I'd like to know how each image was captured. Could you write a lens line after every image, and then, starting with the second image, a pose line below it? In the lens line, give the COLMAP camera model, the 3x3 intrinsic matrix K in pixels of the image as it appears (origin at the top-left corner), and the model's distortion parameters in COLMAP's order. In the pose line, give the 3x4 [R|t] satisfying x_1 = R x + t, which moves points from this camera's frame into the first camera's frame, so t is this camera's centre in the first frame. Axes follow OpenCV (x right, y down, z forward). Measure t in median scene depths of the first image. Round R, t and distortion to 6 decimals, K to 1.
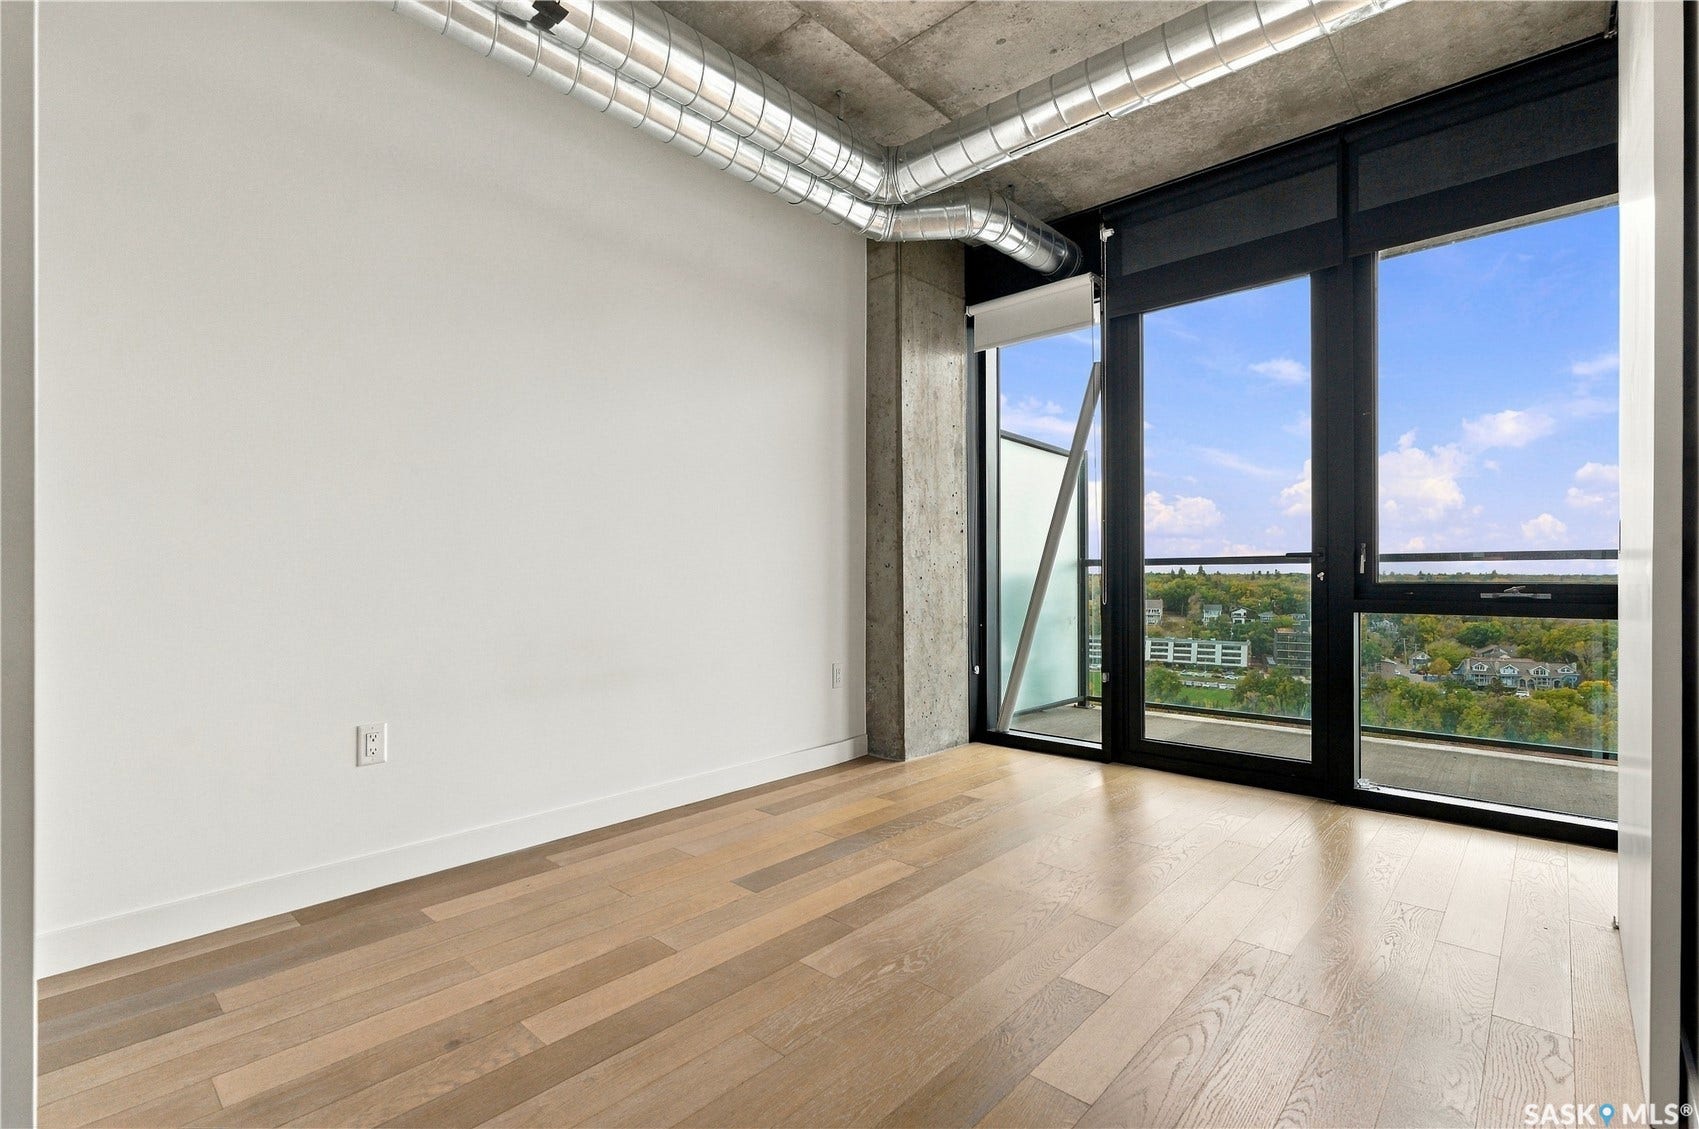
lens RADIAL K [[779.8, 0, 855.1], [0, 779.8, 563.5], [0, 0, 1]] dist [0.001318, 0.003207]
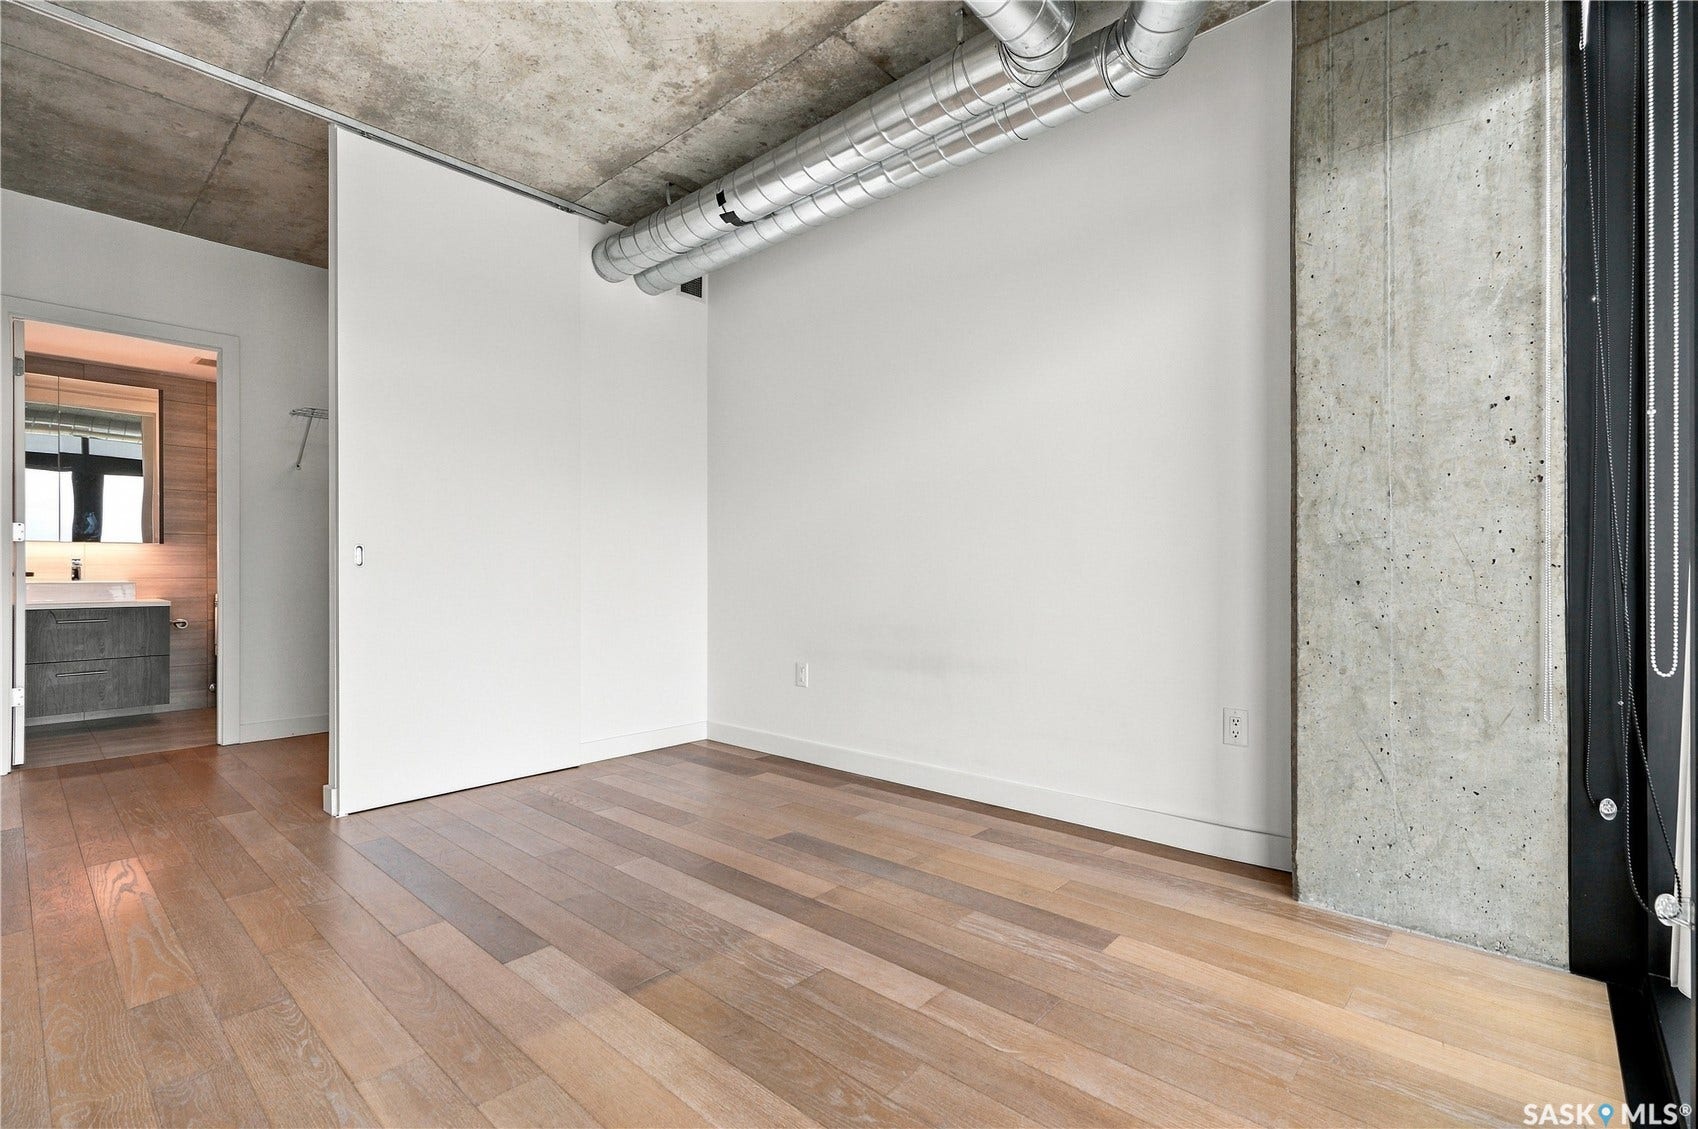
lens RADIAL K [[779.3, 0, 848.6], [0, 779.3, 559.5], [0, 0, 1]] dist [0.001318, 0.003207]
pose [[-0.006414, -0.011233, -0.999916, 0.619271], [0.018640, 0.999762, -0.011351, 0.002151], [0.999806, -0.018712, -0.006203, 0.651111]]
